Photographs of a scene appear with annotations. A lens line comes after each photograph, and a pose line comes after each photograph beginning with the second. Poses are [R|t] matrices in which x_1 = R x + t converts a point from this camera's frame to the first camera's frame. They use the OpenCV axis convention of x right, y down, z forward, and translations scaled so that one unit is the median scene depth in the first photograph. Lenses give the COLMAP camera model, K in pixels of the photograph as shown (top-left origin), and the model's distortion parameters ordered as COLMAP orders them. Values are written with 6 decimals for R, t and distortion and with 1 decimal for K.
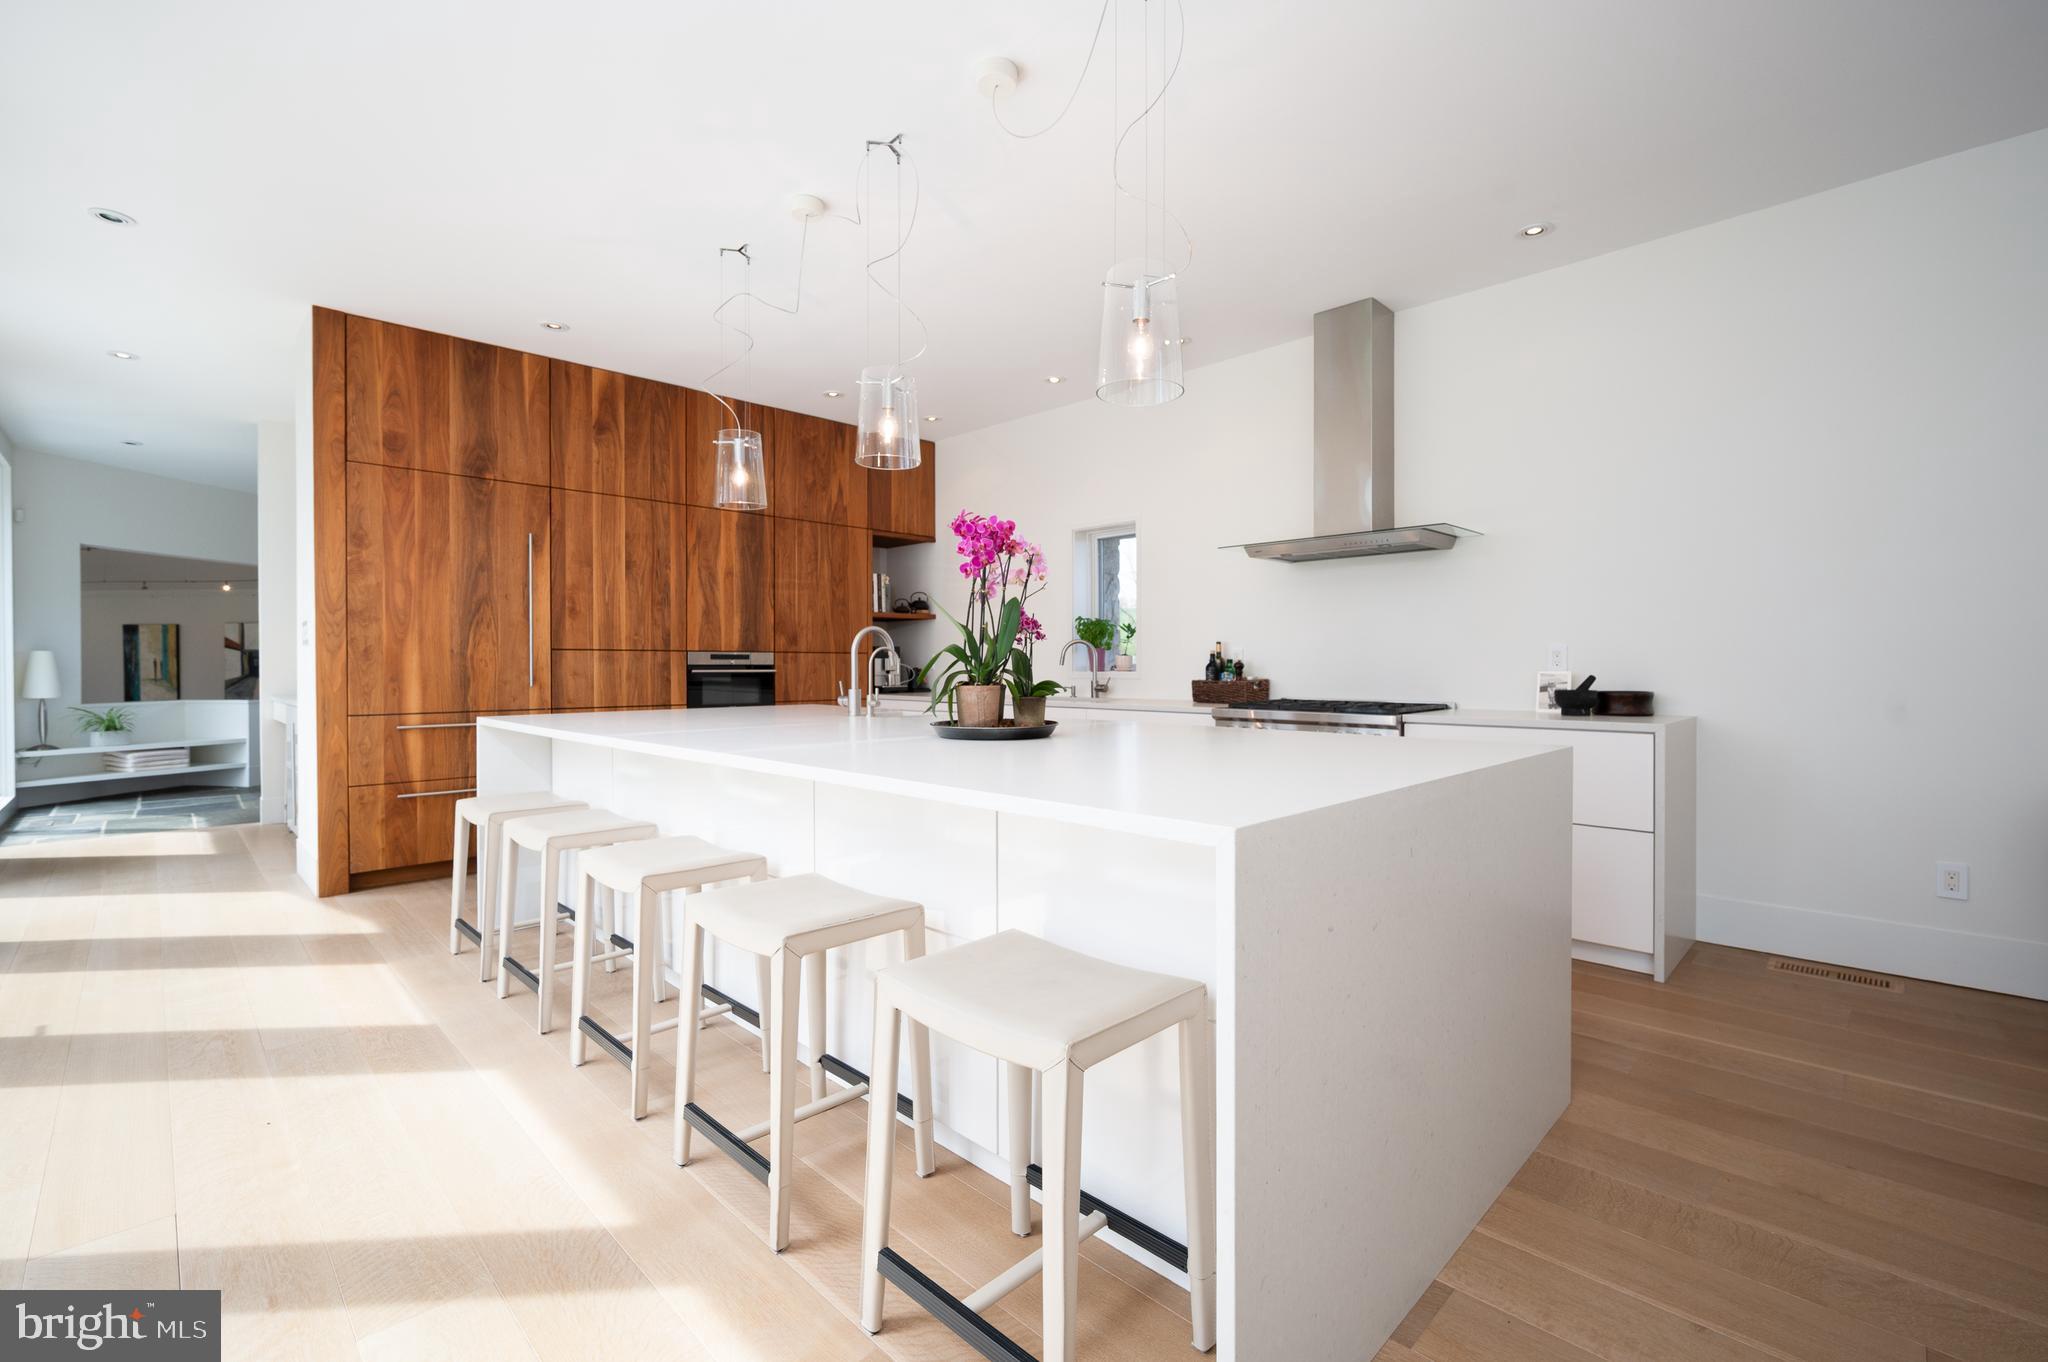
lens RADIAL K [[883.6, 0, 1035.5], [0, 883.6, 669.7], [0, 0, 1]] dist [-0.001198, -0.000624]
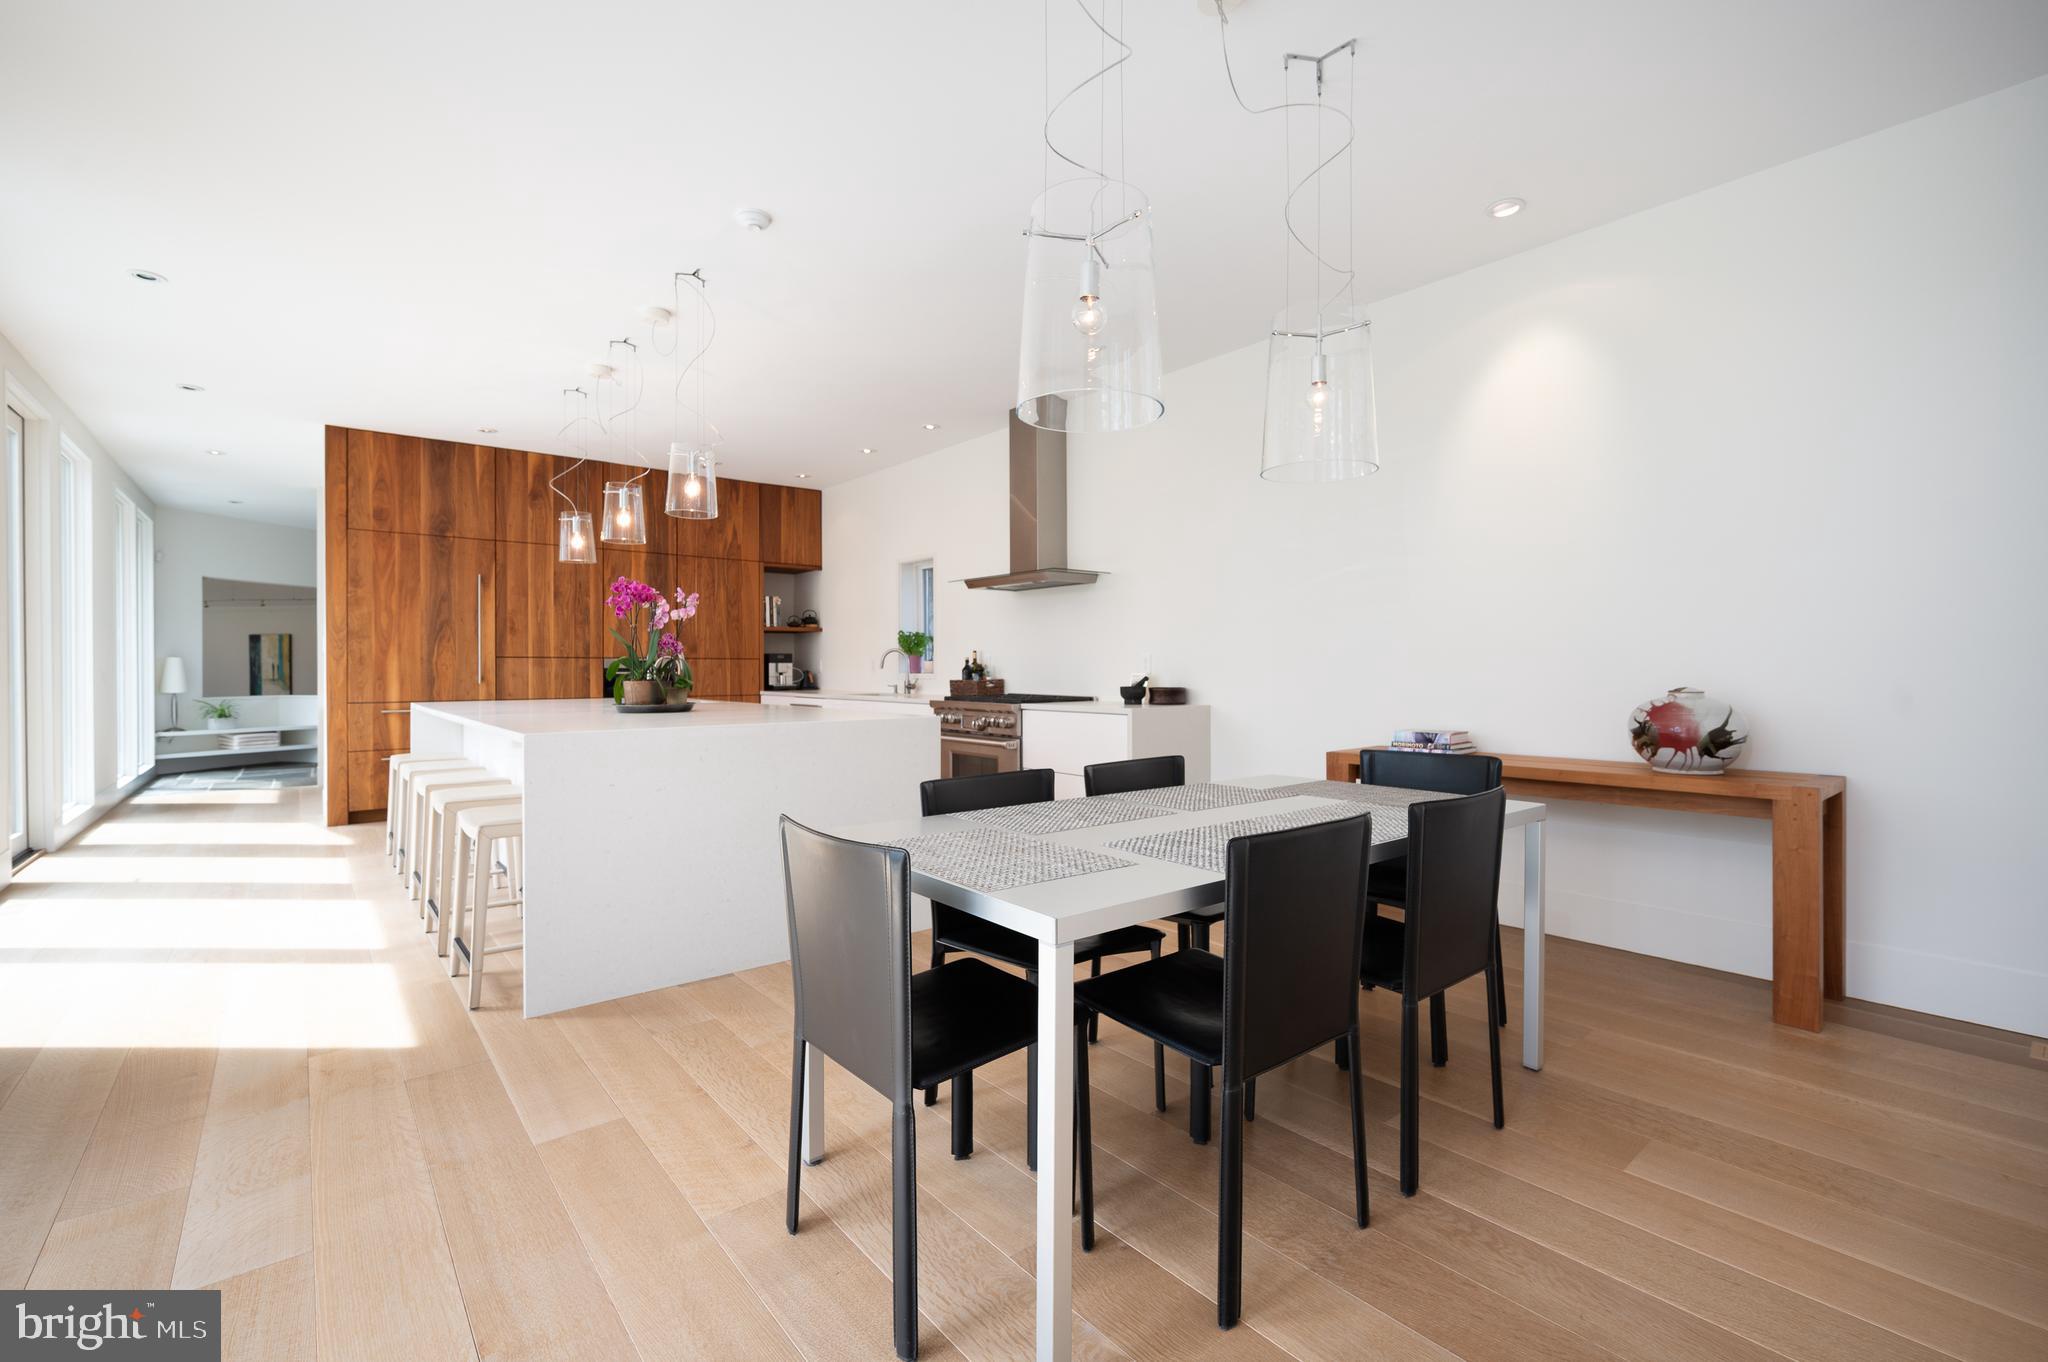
lens RADIAL K [[883.6, 0, 1035.5], [0, 883.6, 669.7], [0, 0, 1]] dist [-0.001198, -0.000624]
pose [[0.995779, 0.000414, -0.091778, 0.396661], [-0.000666, 0.999996, -0.002722, -0.000103], [0.091777, 0.002771, 0.995776, -0.284709]]
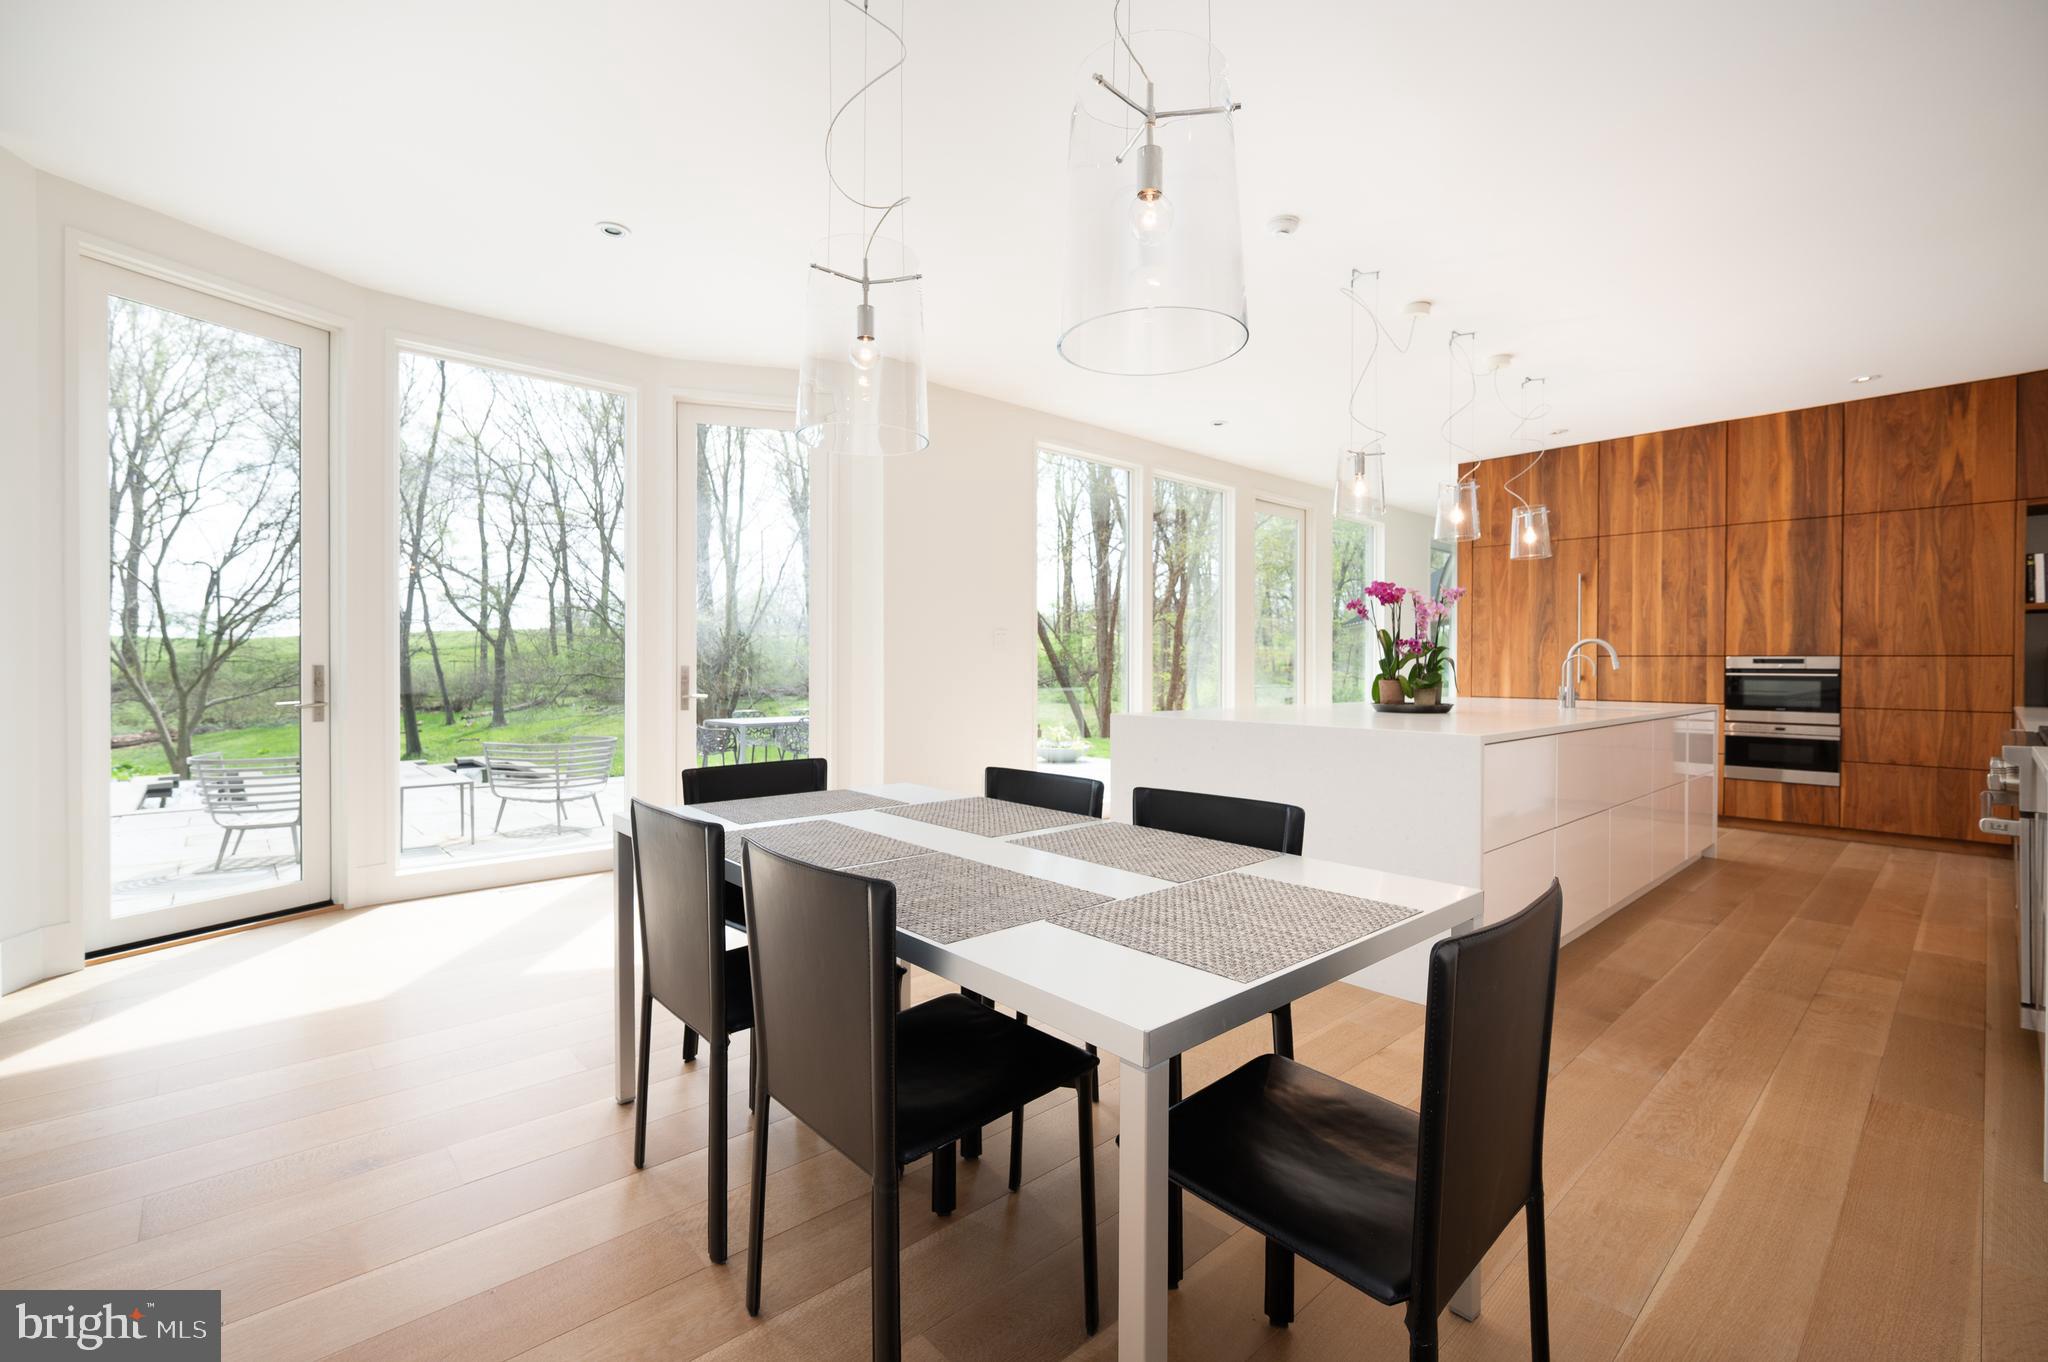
lens RADIAL K [[883.6, 0, 1035.5], [0, 883.6, 669.7], [0, 0, 1]] dist [-0.001198, -0.000624]
pose [[-0.037939, 0.008080, -0.999247, 0.787212], [-0.008954, 0.999924, 0.008426, -0.005586], [0.999240, 0.009267, -0.037864, 0.176877]]
